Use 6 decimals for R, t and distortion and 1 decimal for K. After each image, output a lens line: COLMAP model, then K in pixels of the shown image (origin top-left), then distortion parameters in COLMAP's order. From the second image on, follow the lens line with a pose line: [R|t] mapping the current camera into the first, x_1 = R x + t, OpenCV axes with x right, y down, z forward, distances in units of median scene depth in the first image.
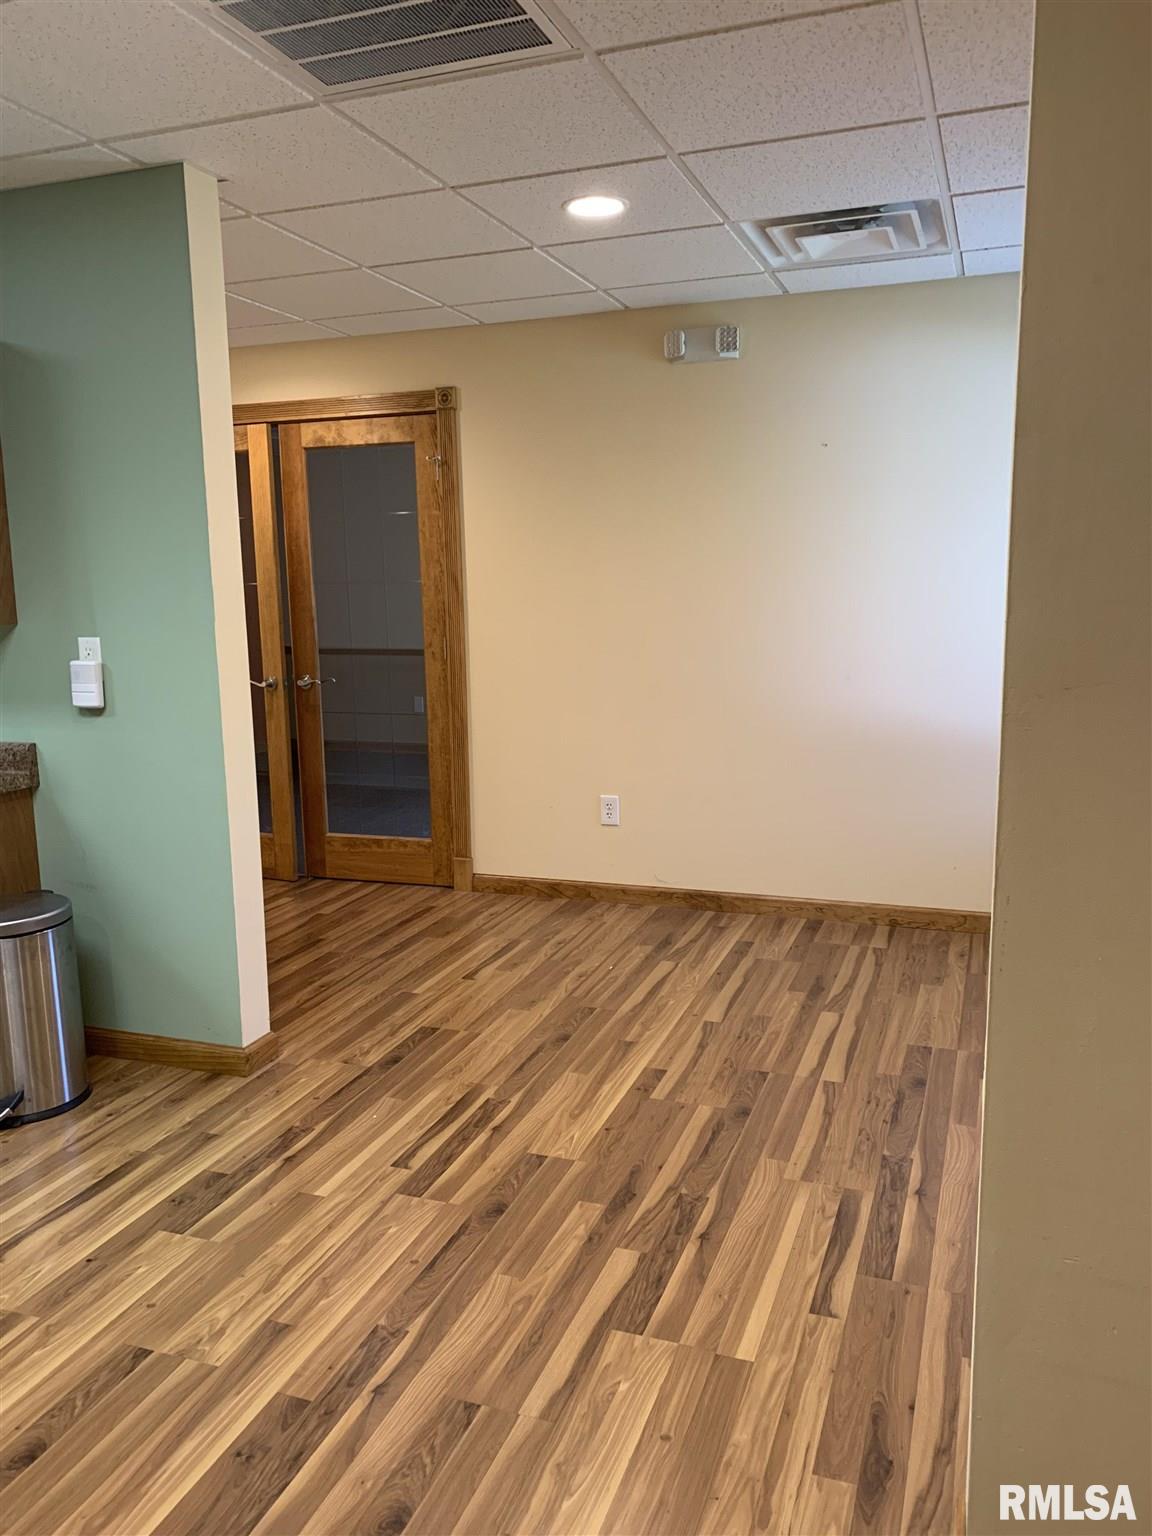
lens RADIAL K [[1172.8, 0, 580.2], [0, 1172.8, 761.7], [0, 0, 1]] dist [0.024724, -0.009943]
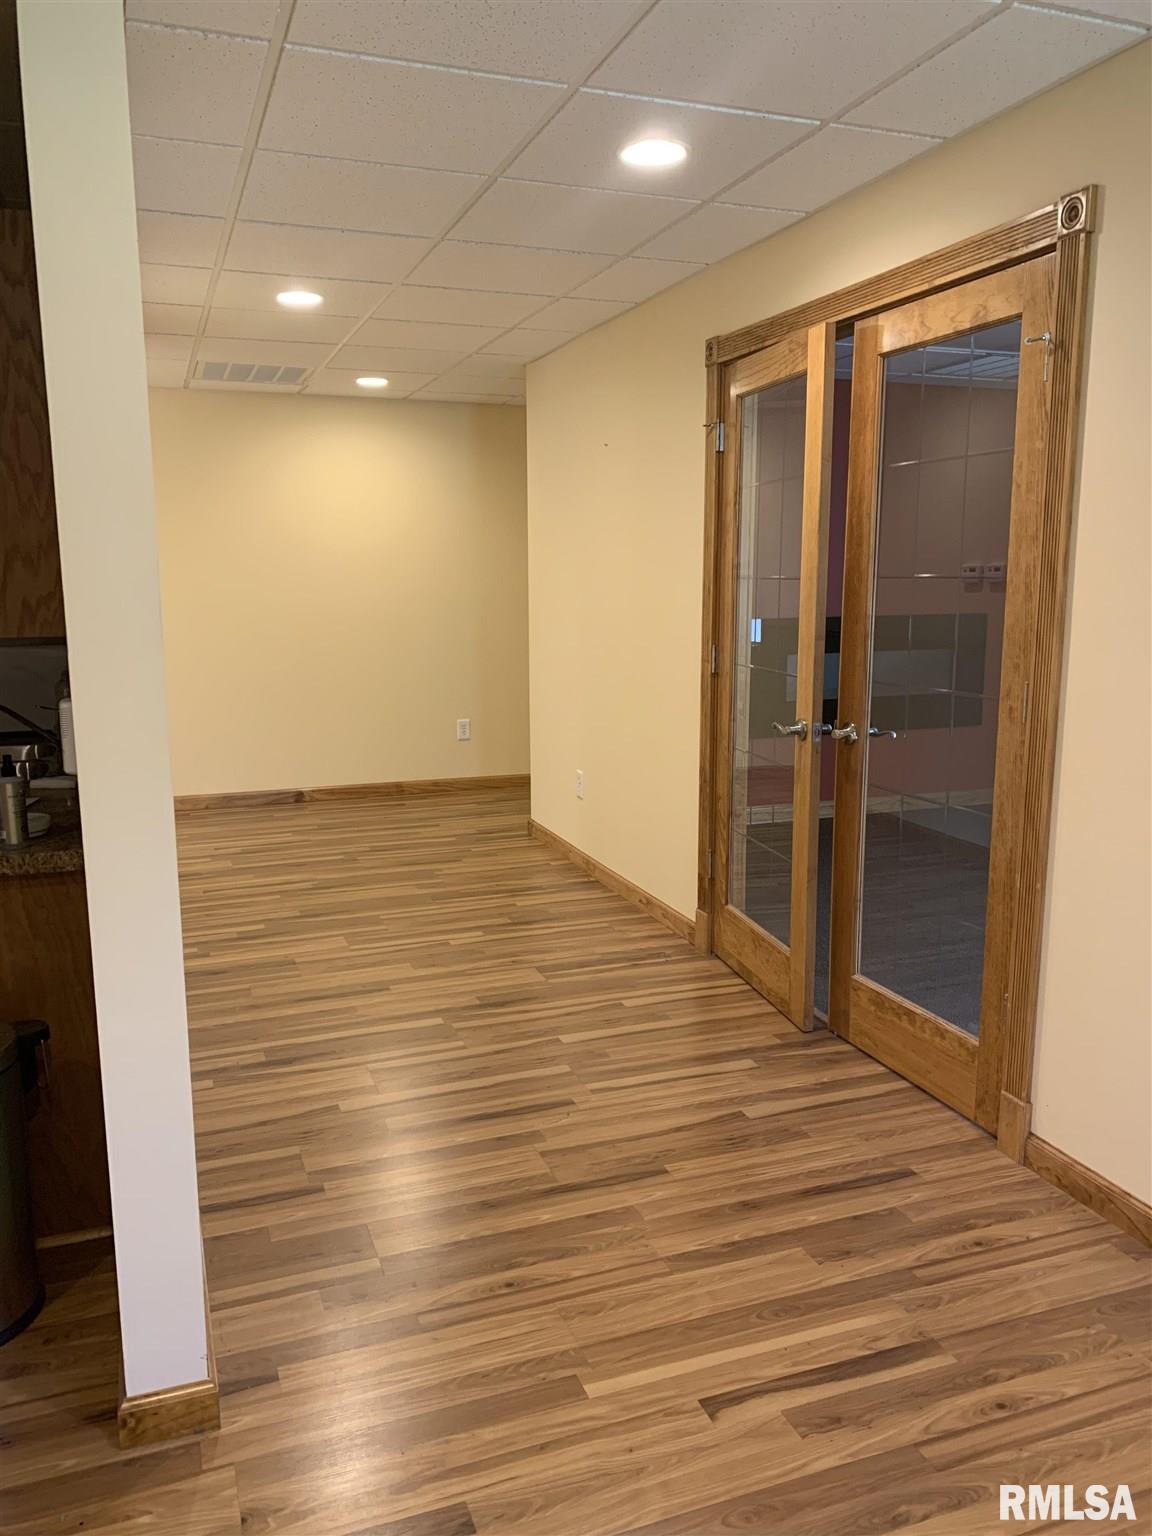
lens RADIAL K [[1172.8, 0, 580.2], [0, 1172.8, 761.7], [0, 0, 1]] dist [0.024724, -0.009943]
pose [[0.644396, 0.134255, -0.752815, 0.157933], [-0.124556, 0.989748, 0.069892, -0.082668], [0.754480, 0.048729, 0.654511, 0.503831]]
